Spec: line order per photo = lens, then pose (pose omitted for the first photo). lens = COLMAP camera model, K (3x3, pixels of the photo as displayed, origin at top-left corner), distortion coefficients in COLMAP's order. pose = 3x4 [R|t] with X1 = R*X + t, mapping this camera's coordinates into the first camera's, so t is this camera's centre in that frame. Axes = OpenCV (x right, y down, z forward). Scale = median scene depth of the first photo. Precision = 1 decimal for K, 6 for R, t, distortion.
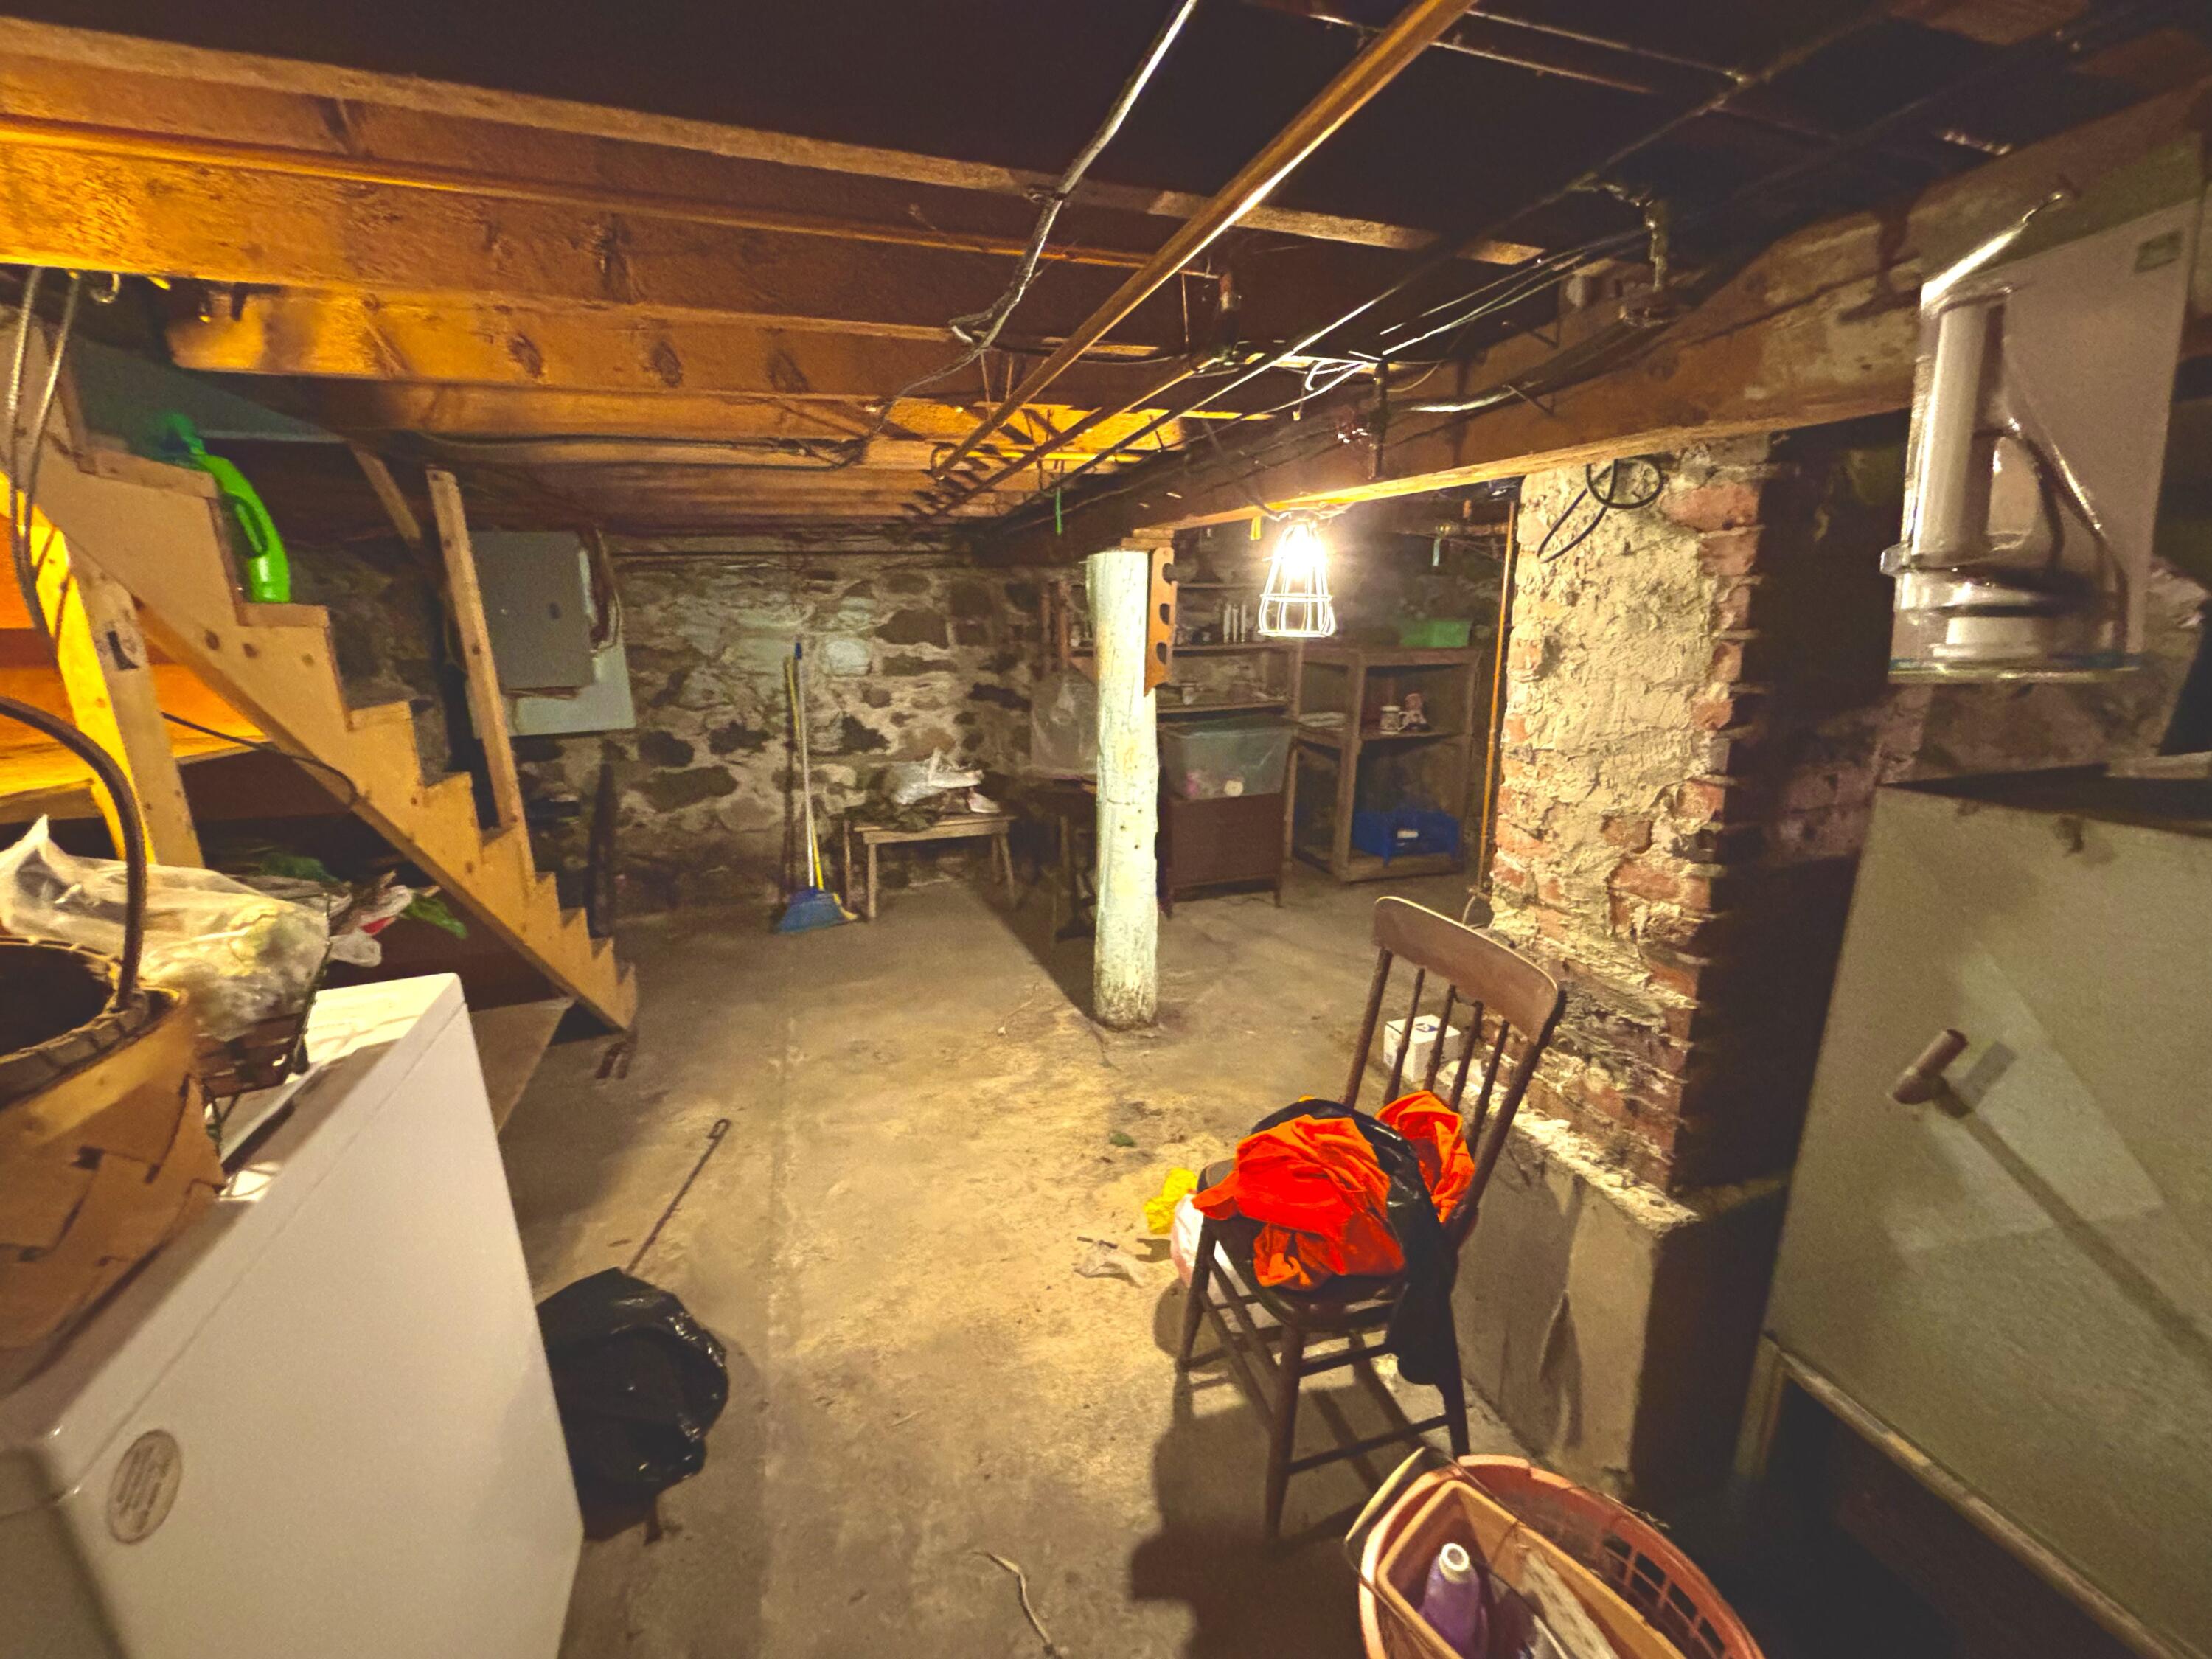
lens RADIAL K [[899.9, 0, 1110.1], [0, 899.9, 830.3], [0, 0, 1]] dist [0.000143, -0.000163]
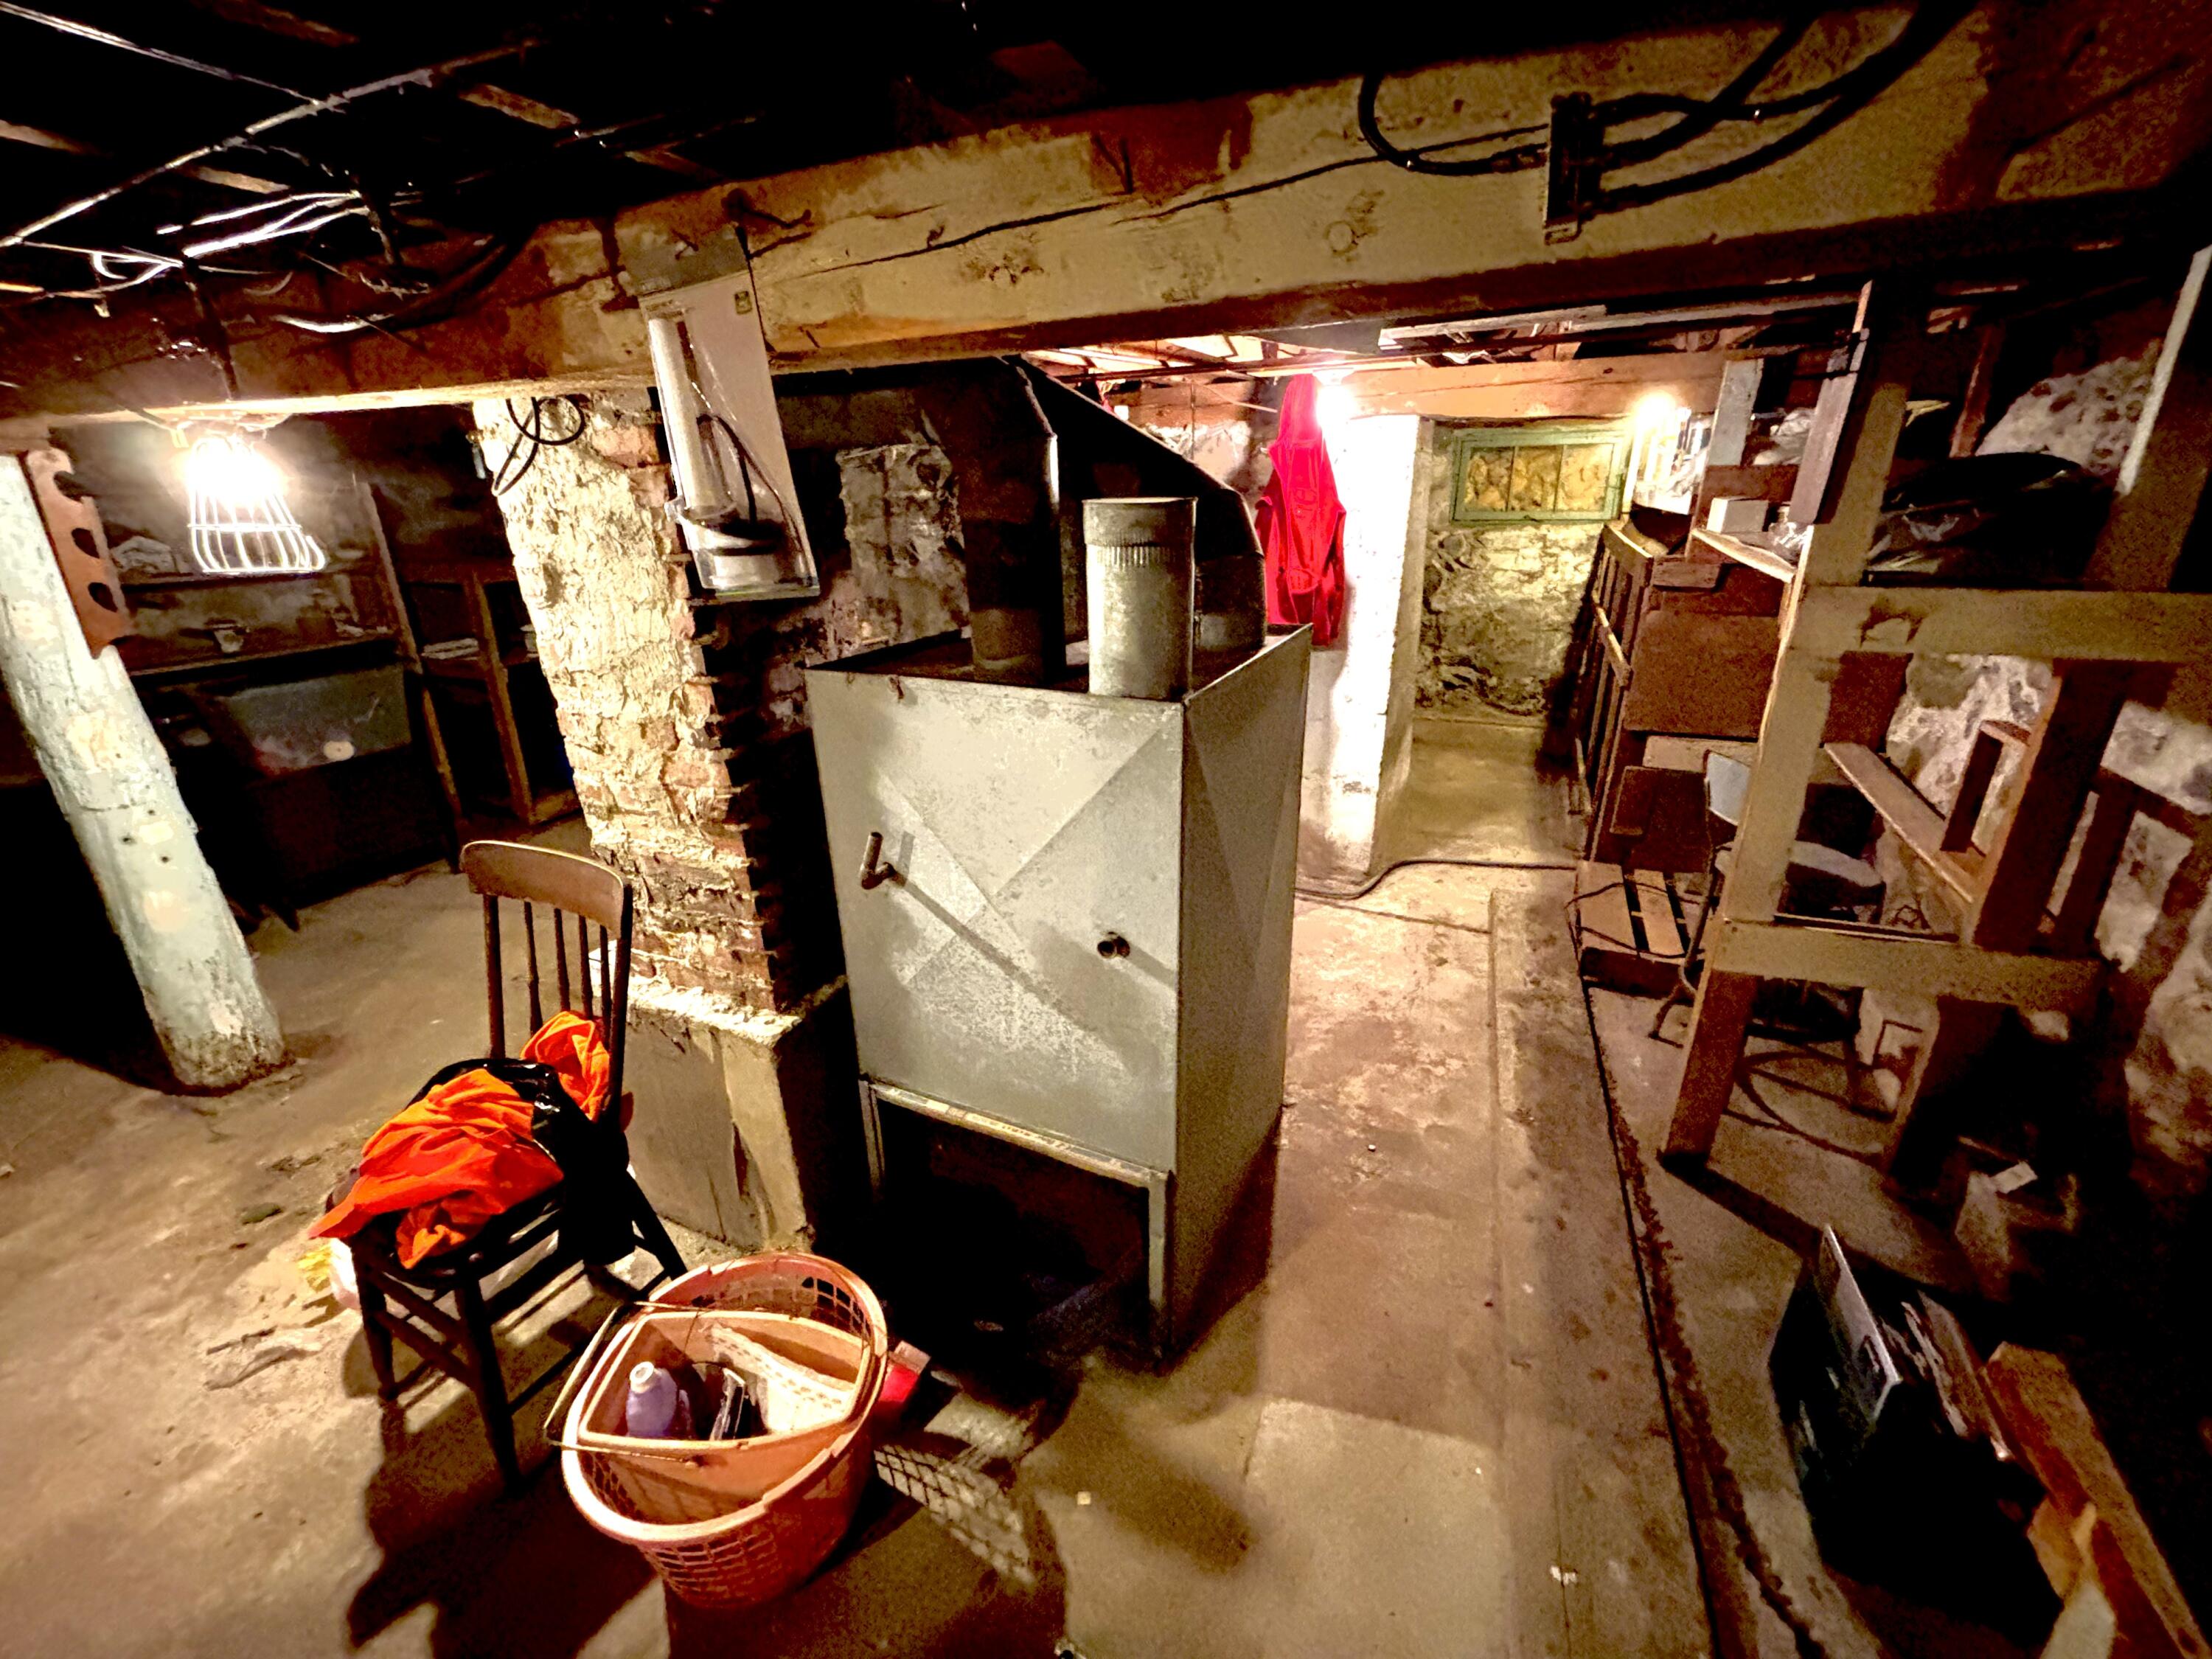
lens RADIAL K [[899.9, 0, 1110.1], [0, 899.9, 830.3], [0, 0, 1]] dist [0.000143, -0.000163]
pose [[0.684671, -0.269775, 0.677088, 0.151957], [0.193162, 0.962922, 0.188336, 0.013908], [-0.702791, 0.001840, 0.711394, -0.213813]]
